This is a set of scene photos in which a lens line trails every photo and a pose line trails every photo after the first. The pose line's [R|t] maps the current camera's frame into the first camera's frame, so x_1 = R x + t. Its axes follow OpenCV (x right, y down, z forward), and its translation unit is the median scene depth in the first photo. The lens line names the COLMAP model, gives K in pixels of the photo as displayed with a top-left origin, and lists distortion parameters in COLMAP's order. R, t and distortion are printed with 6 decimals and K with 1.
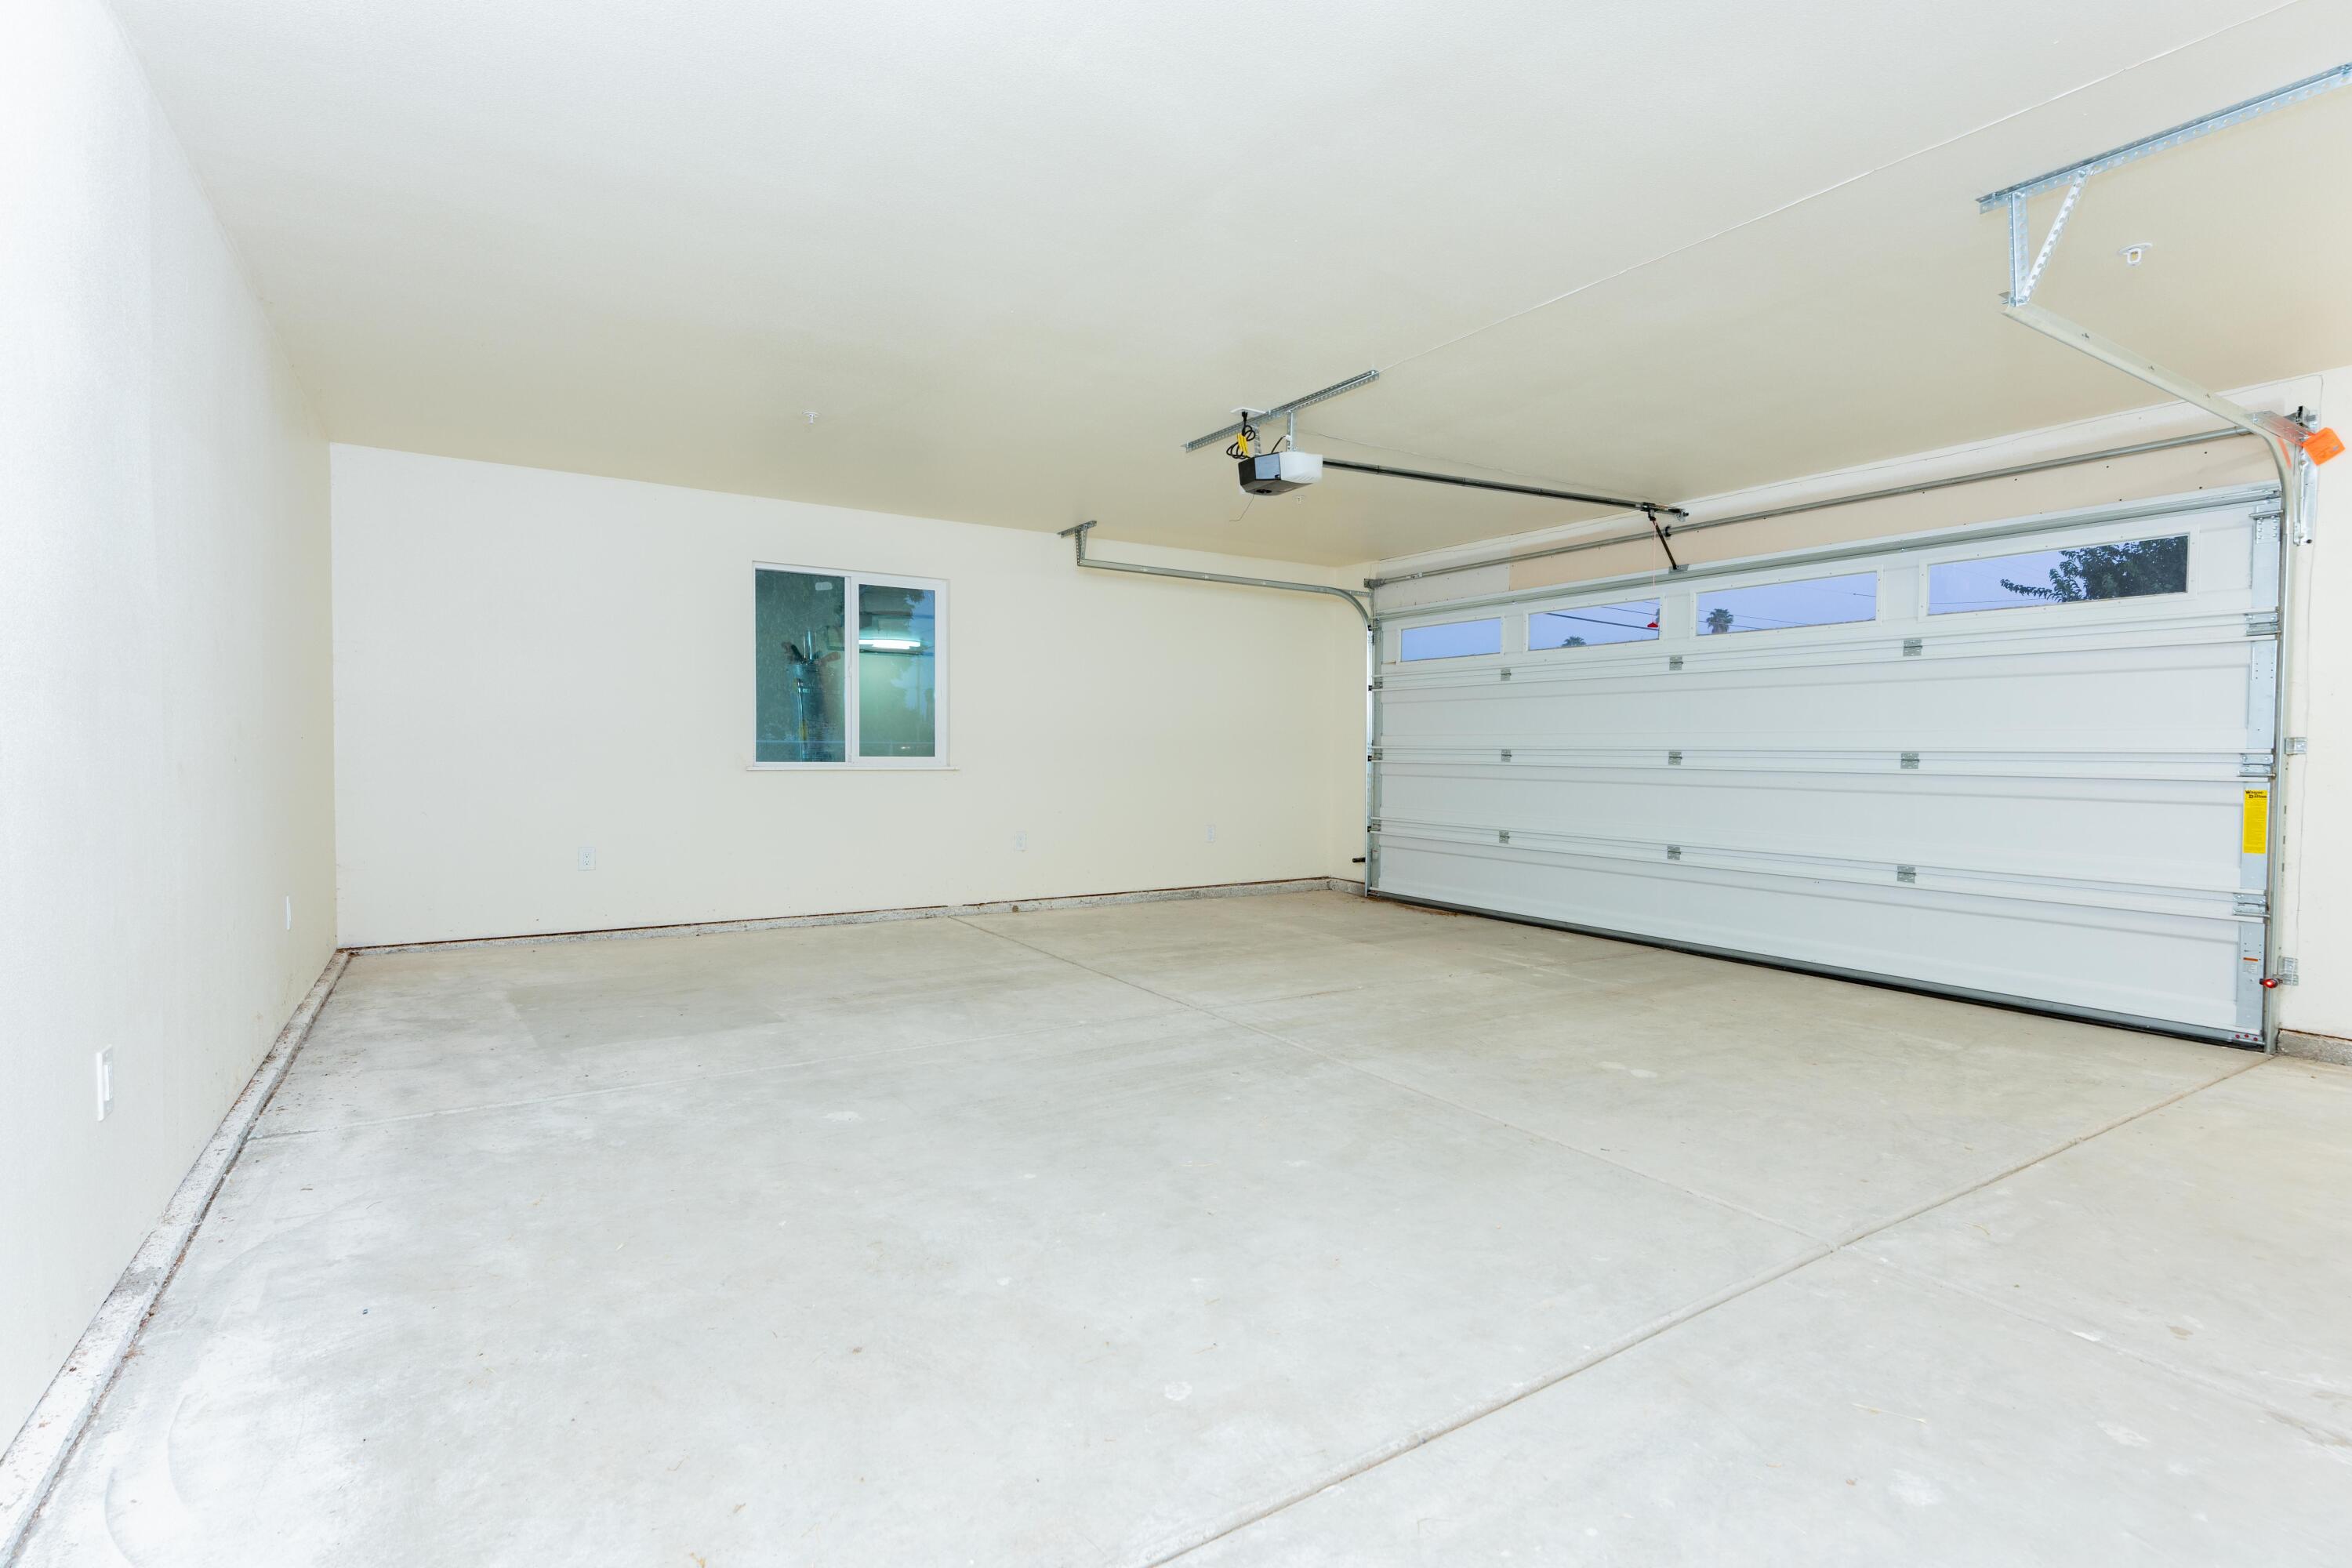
lens RADIAL K [[1103.6, 0, 1178.2], [0, 1103.6, 783.2], [0, 0, 1]] dist [-0.000518, 0.000011]
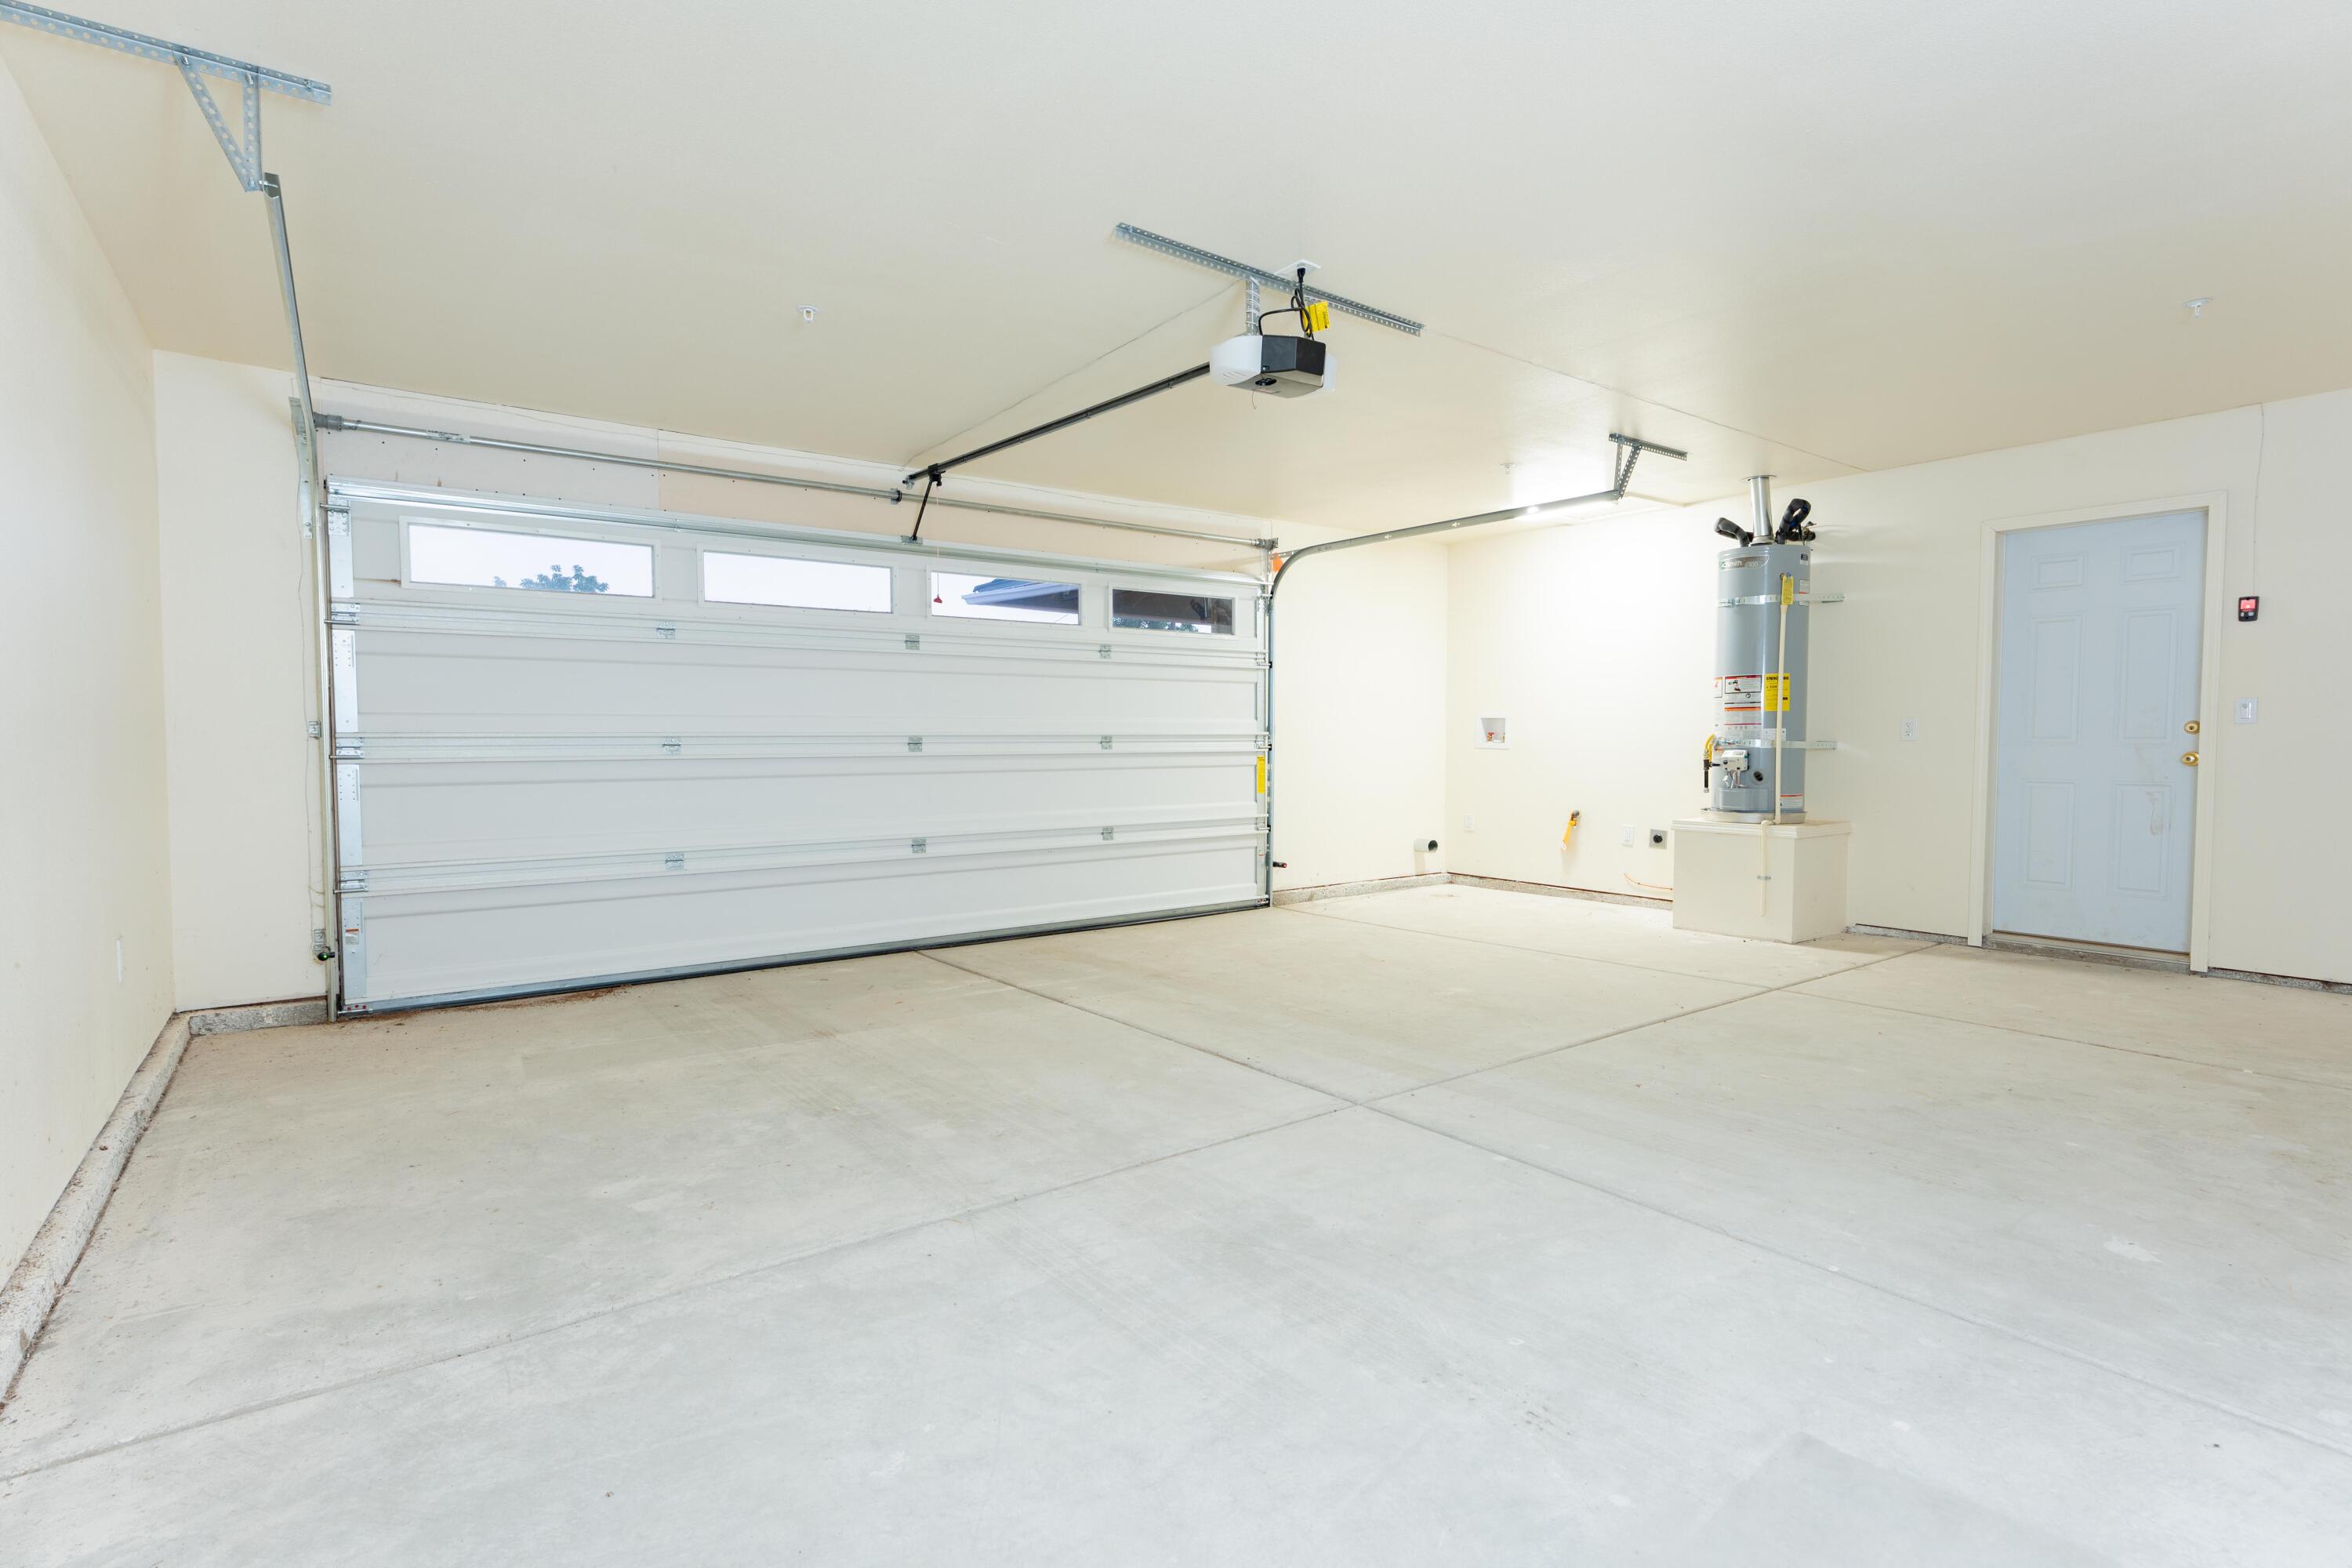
lens RADIAL K [[1103.6, 0, 1178.2], [0, 1103.6, 783.2], [0, 0, 1]] dist [-0.000518, 0.000011]
pose [[-0.058142, -0.048933, 0.997108, -0.582390], [0.035019, 0.998083, 0.051023, -0.035610], [-0.997694, 0.037884, -0.056317, 0.991530]]
